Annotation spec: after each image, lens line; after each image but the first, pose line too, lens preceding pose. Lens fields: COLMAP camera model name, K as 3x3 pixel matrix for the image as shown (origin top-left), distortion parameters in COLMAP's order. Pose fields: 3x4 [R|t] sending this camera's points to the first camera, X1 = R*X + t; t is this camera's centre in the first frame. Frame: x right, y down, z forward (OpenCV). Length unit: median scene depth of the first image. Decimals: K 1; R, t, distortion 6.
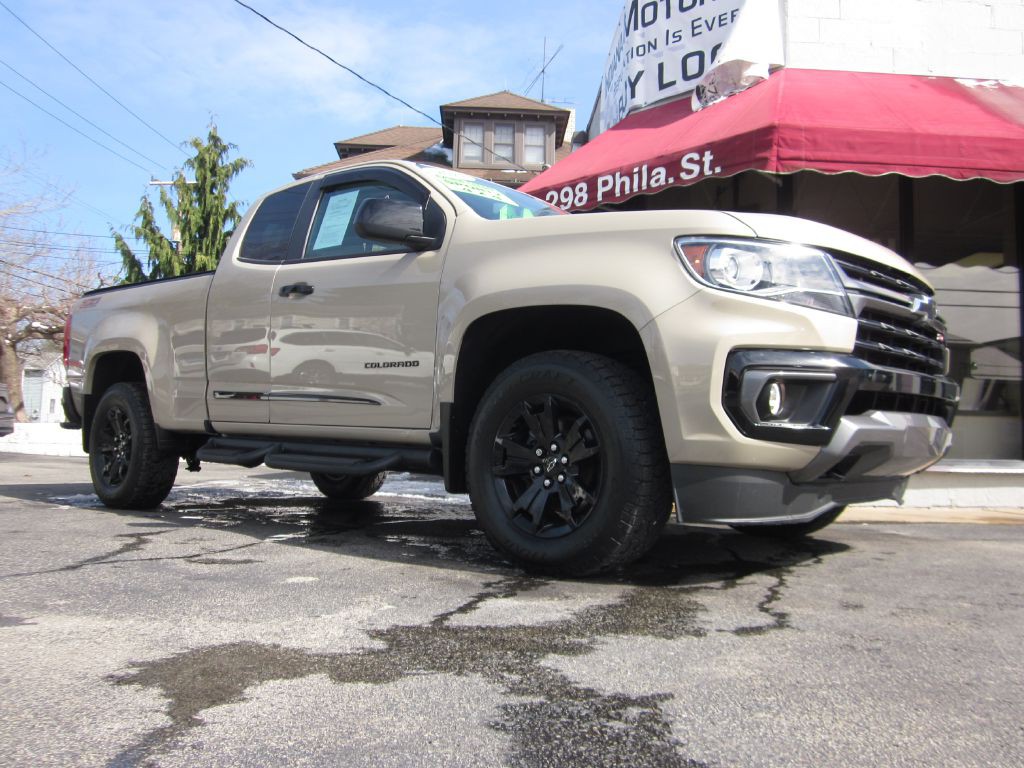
lens RADIAL K [[854.2, 0, 511.2], [0, 854.2, 385.4], [0, 0, 1]] dist [-0.040141, 0.007808]
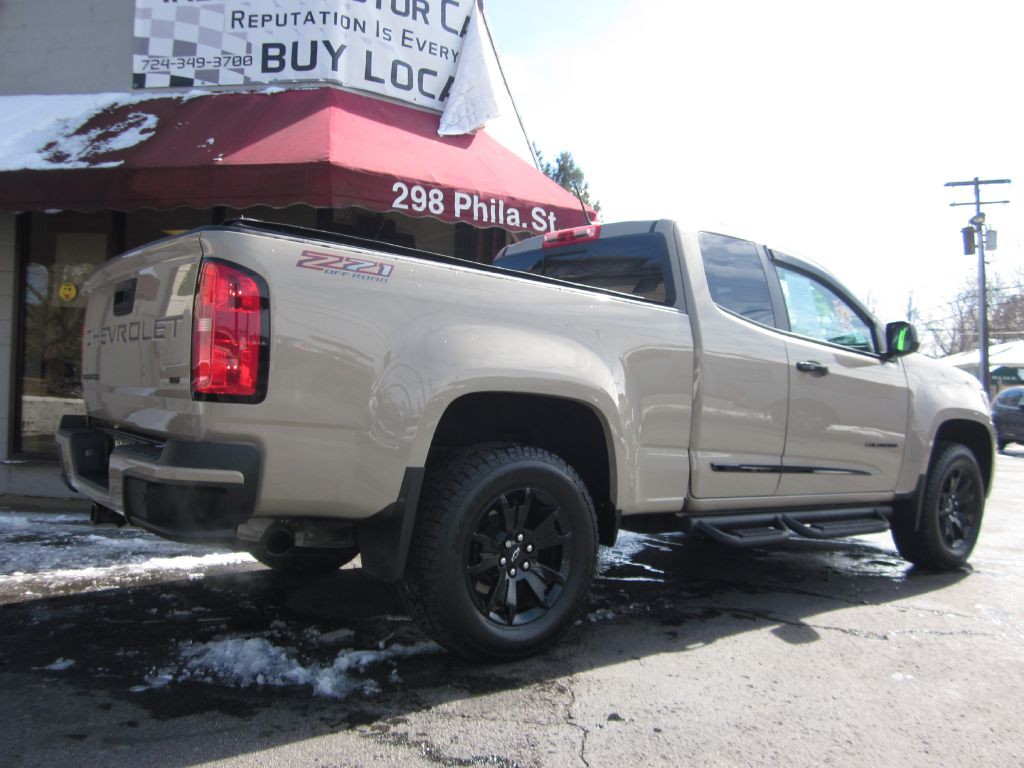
lens RADIAL K [[849.1, 0, 511.3], [0, 849.1, 387.0], [0, 0, 1]] dist [-0.033715, -0.000749]
pose [[0.179562, 0.000744, 0.983746, -0.943108], [-0.100536, 0.994778, 0.017598, -0.048780], [-0.978596, -0.102062, 0.178699, 0.822737]]
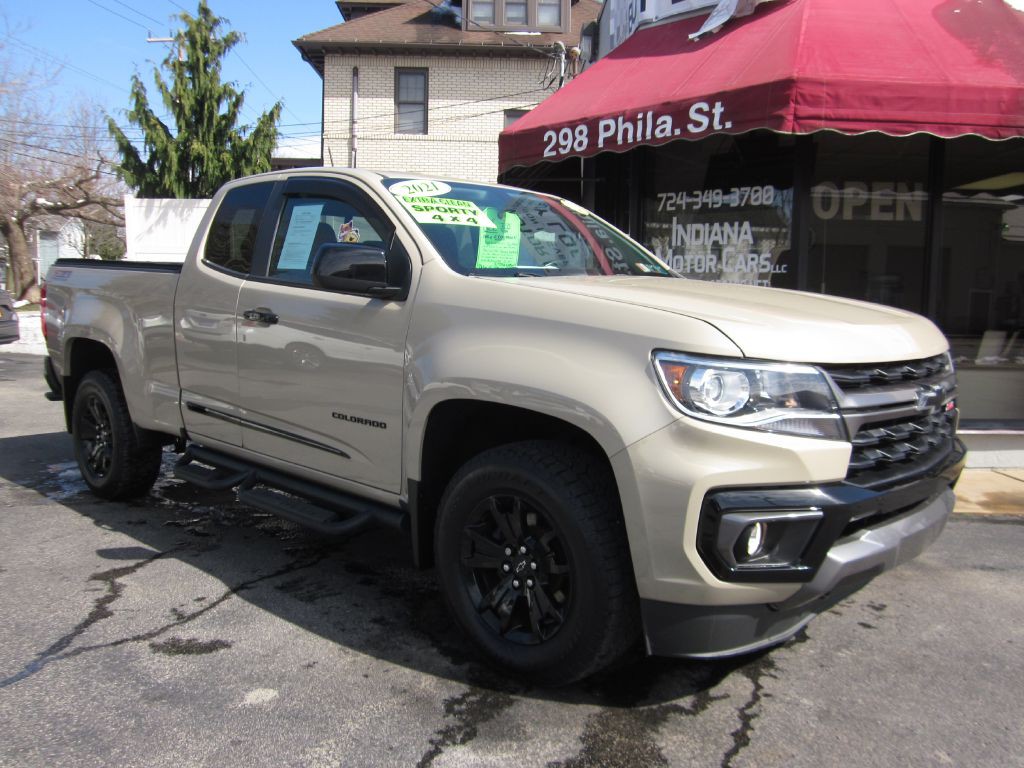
lens RADIAL K [[851.3, 0, 512.0], [0, 851.3, 384.0], [0, 0, 1]] dist [-0.038958, 0.011147]
pose [[0.999743, -0.002933, -0.022469, 0.030586], [0.006822, 0.984540, 0.175026, -0.139336], [0.021608, -0.175134, 0.984307, 0.054411]]
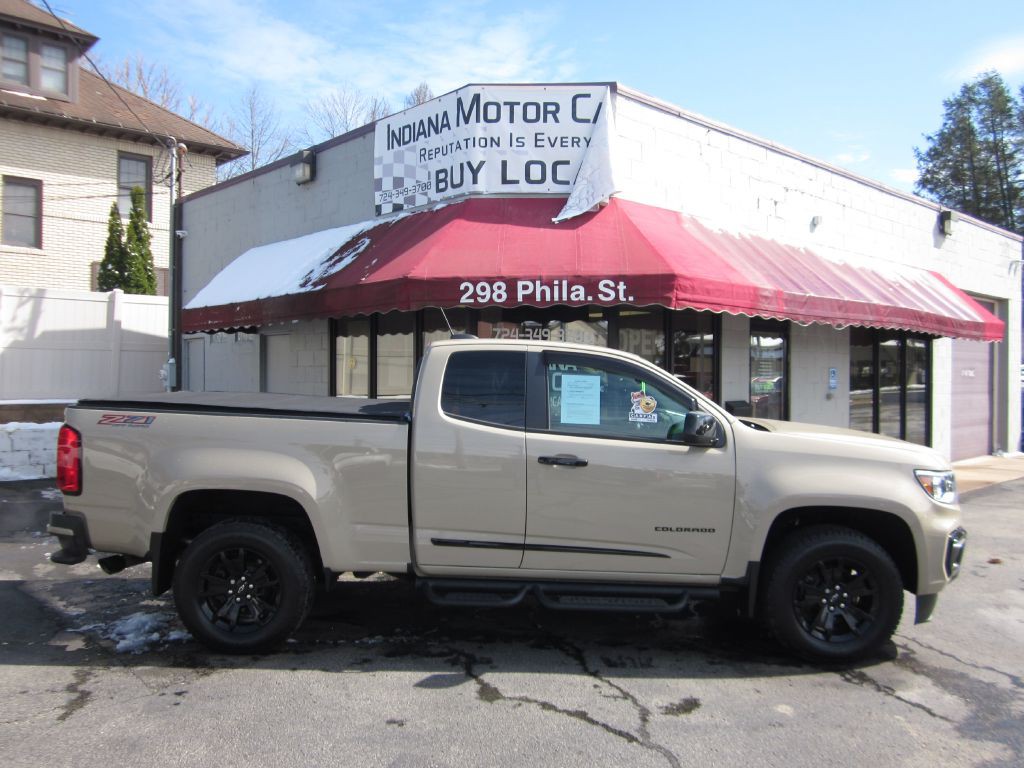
lens RADIAL K [[851.3, 0, 512.0], [0, 851.3, 384.0], [0, 0, 1]] dist [-0.038958, 0.011147]
pose [[0.758501, -0.023923, 0.651233, -0.759982], [-0.040415, 0.995676, 0.083647, -0.222044], [-0.650418, -0.089766, 0.754254, 0.104968]]
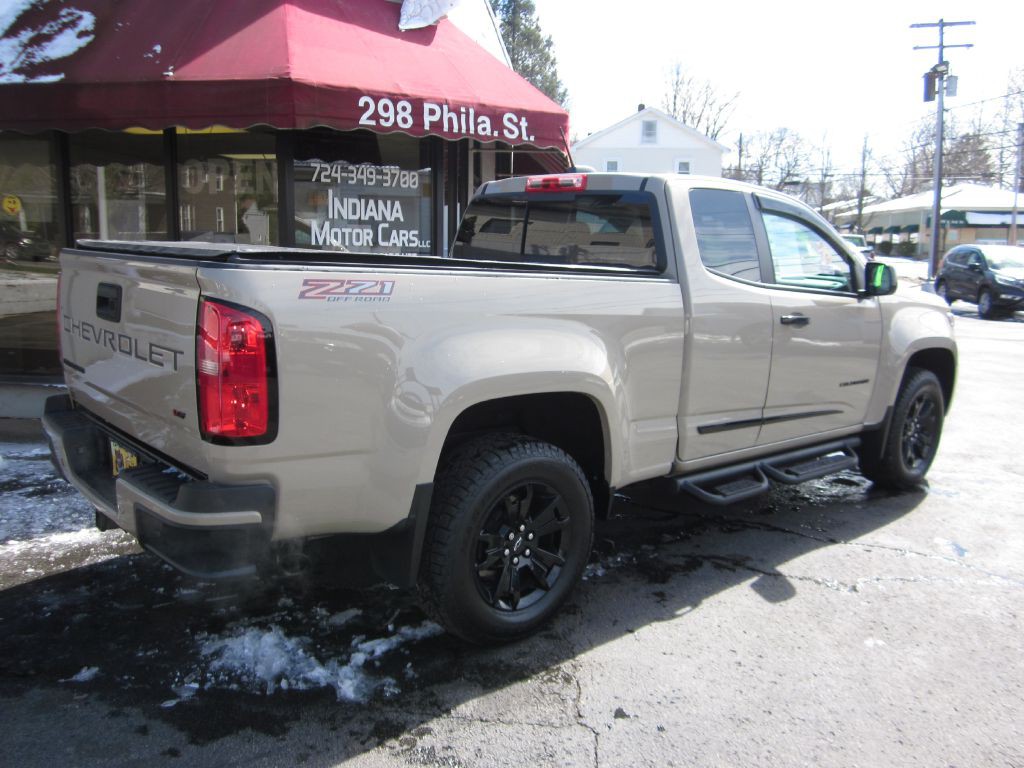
lens RADIAL K [[851.3, 0, 512.0], [0, 851.3, 384.0], [0, 0, 1]] dist [-0.038958, 0.011147]
pose [[0.121608, -0.179791, 0.976159, -0.942712], [-0.089672, 0.977447, 0.191199, -0.143301], [-0.988519, -0.110786, 0.102743, 0.862871]]
